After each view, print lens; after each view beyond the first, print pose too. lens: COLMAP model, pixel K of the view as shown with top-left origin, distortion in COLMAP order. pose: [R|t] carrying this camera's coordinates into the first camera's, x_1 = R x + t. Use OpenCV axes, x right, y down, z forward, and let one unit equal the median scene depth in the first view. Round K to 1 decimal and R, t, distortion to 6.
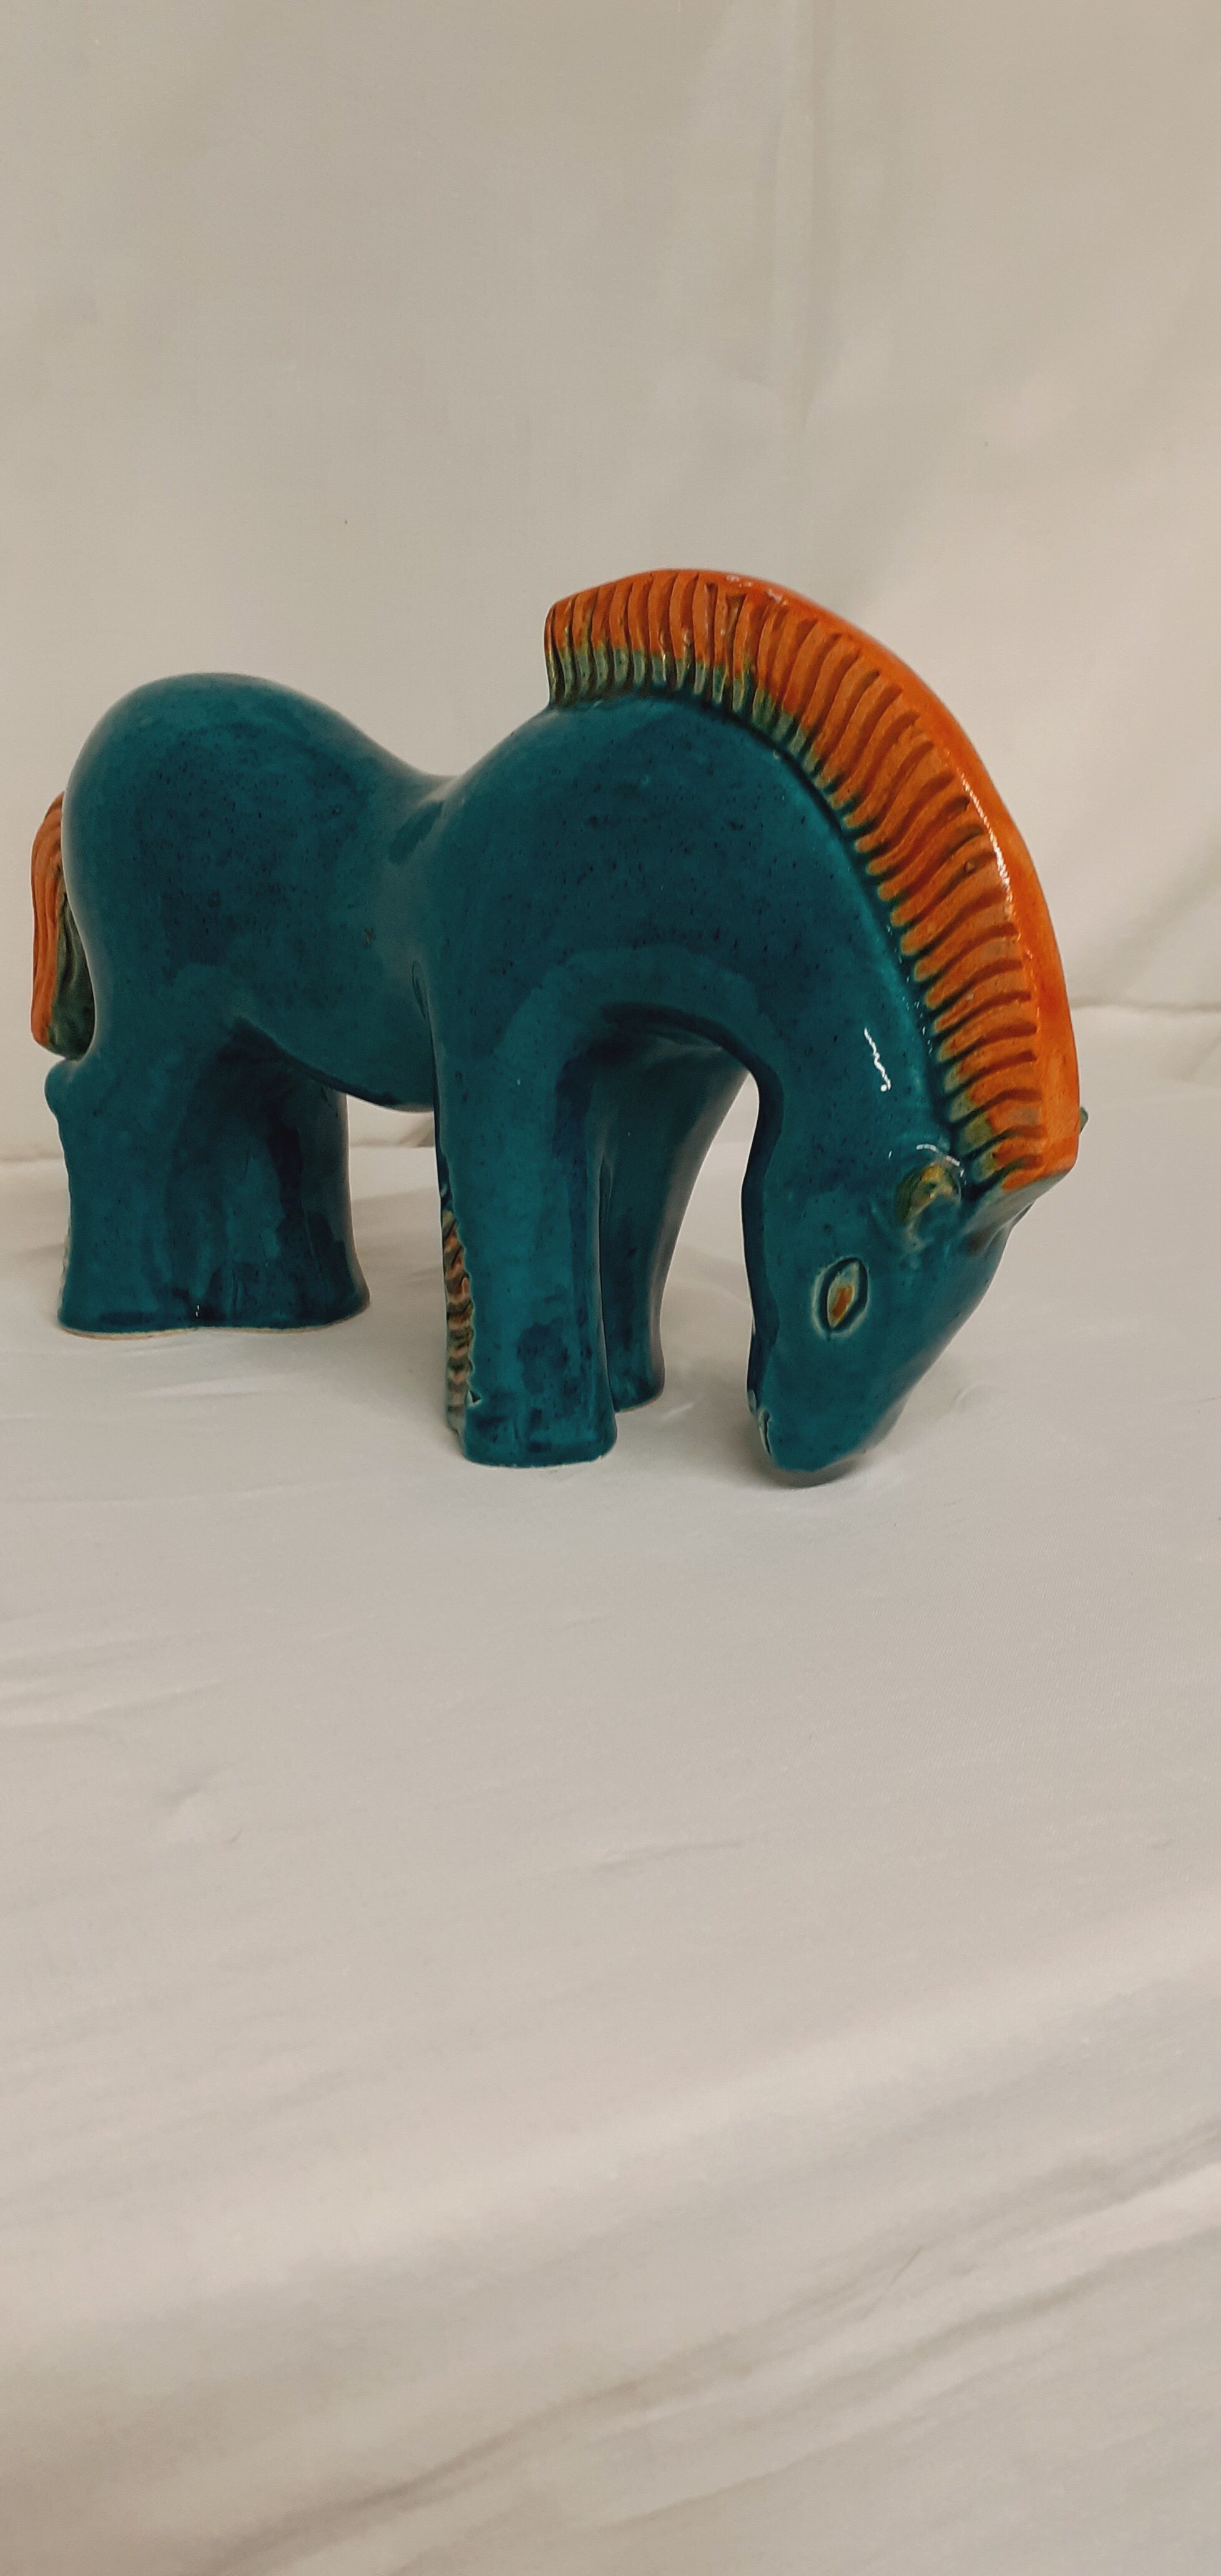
lens RADIAL K [[2064.4, 0, 610.5], [0, 2064.4, 1288.0], [0, 0, 1]] dist [0.068956, -0.136774]
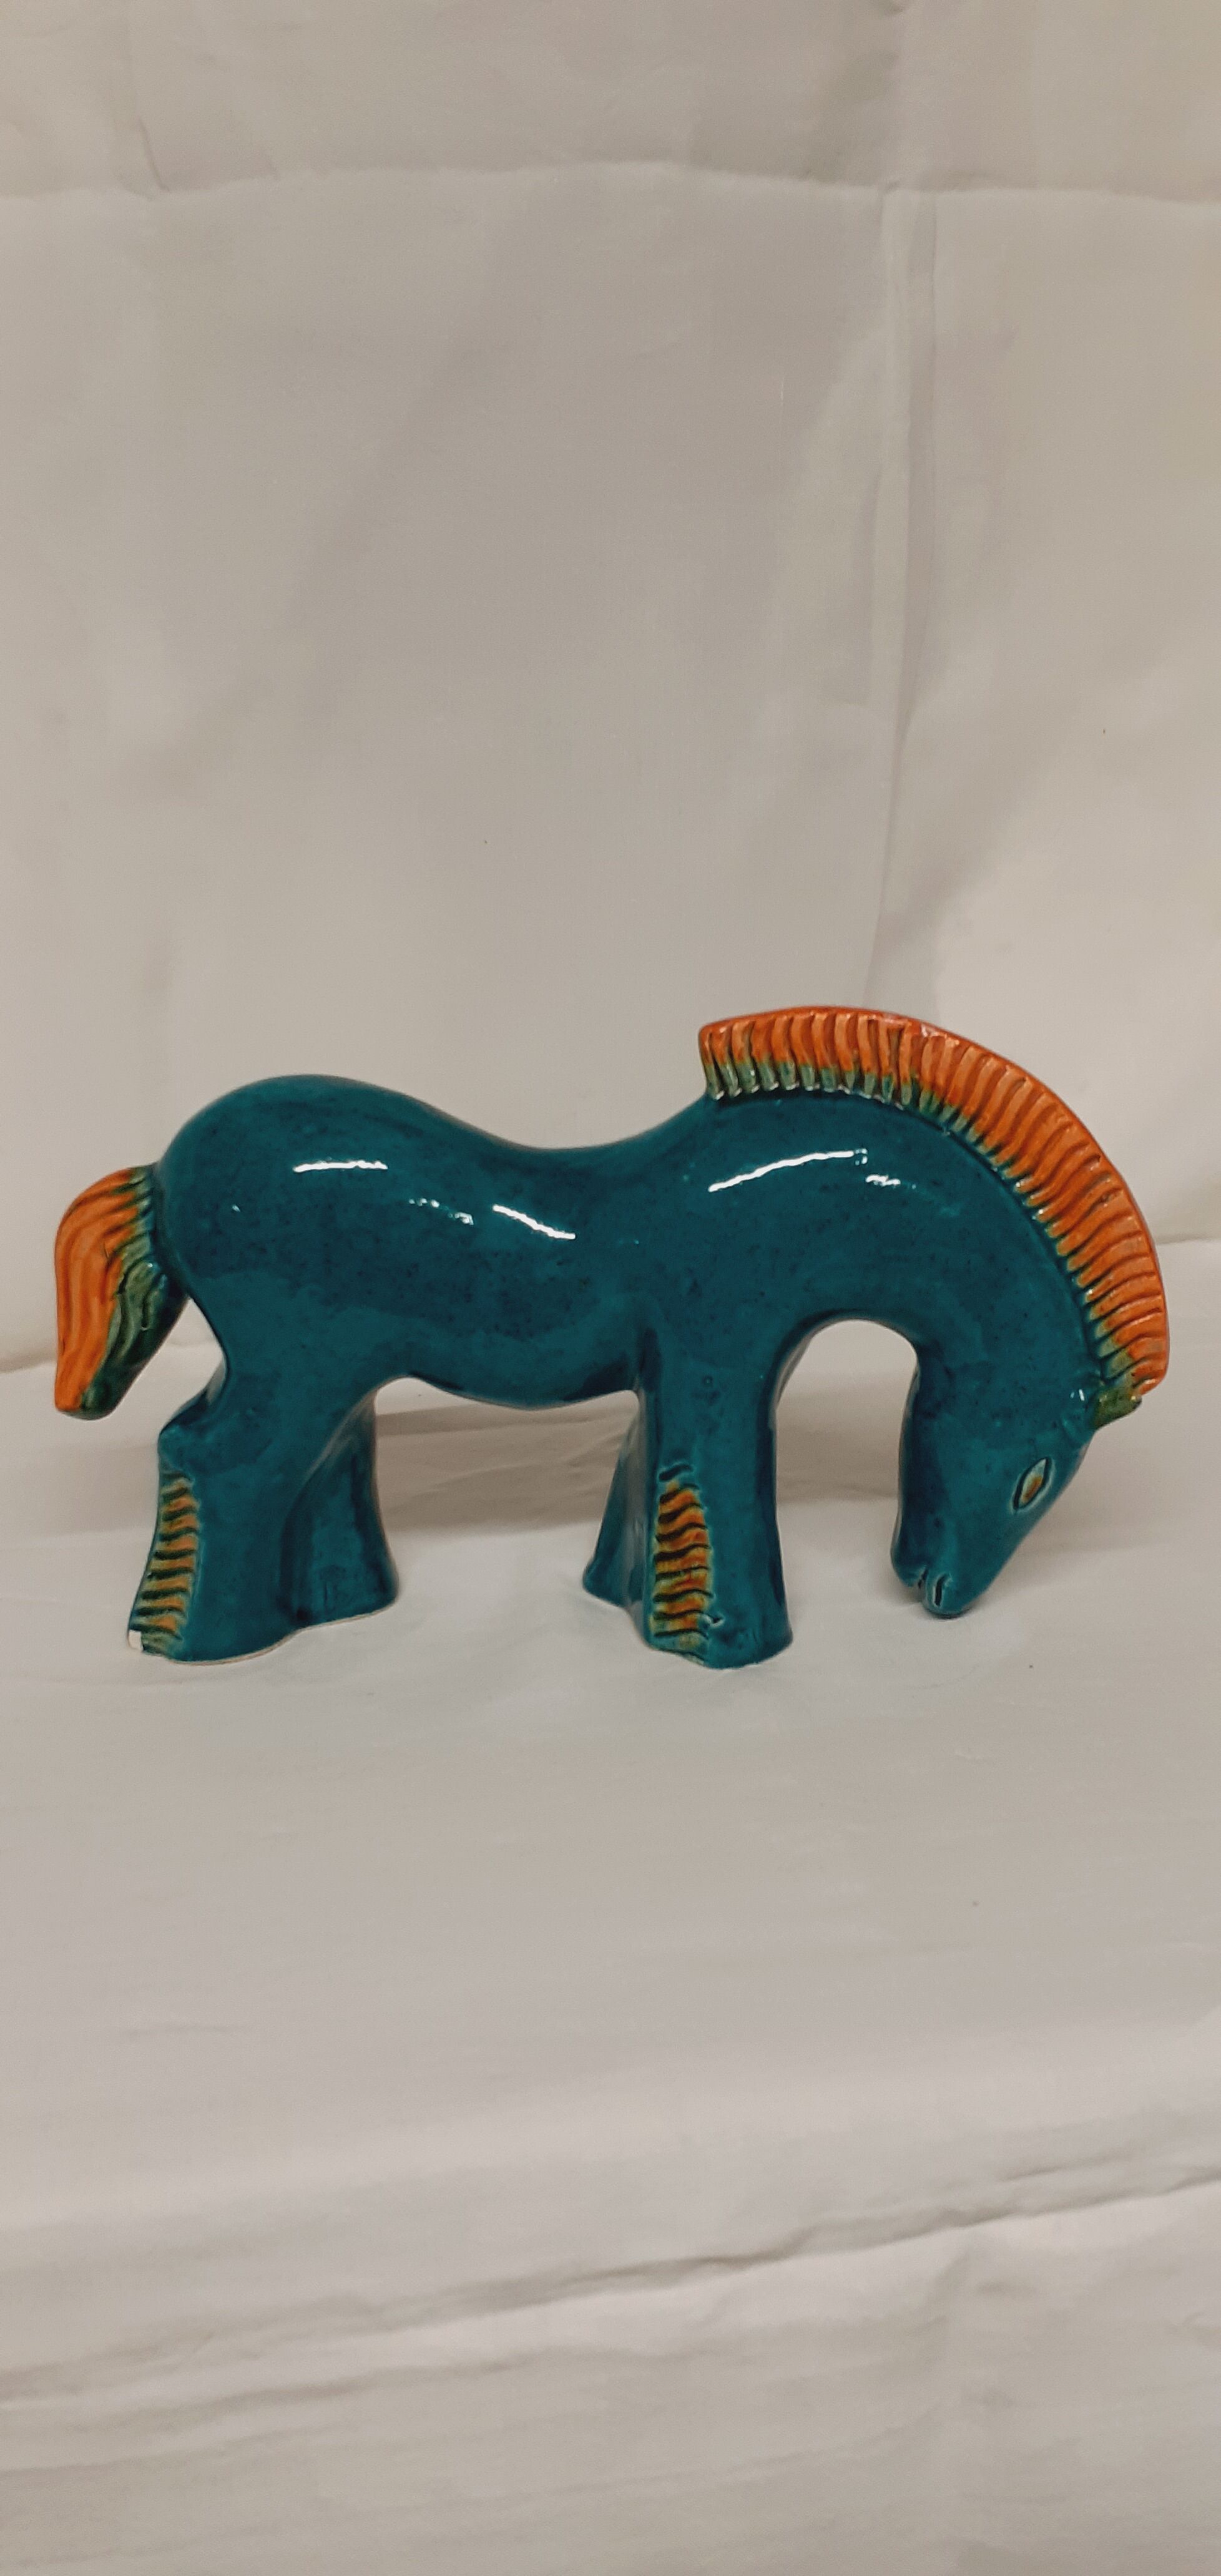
lens RADIAL K [[2064.4, 0, 610.5], [0, 2064.4, 1288.0], [0, 0, 1]] dist [0.068956, -0.136774]
pose [[0.821764, -0.154391, 0.548514, -0.953726], [0.185613, 0.982622, -0.001499, -0.192746], [-0.538751, 0.103043, 0.836140, -0.094367]]
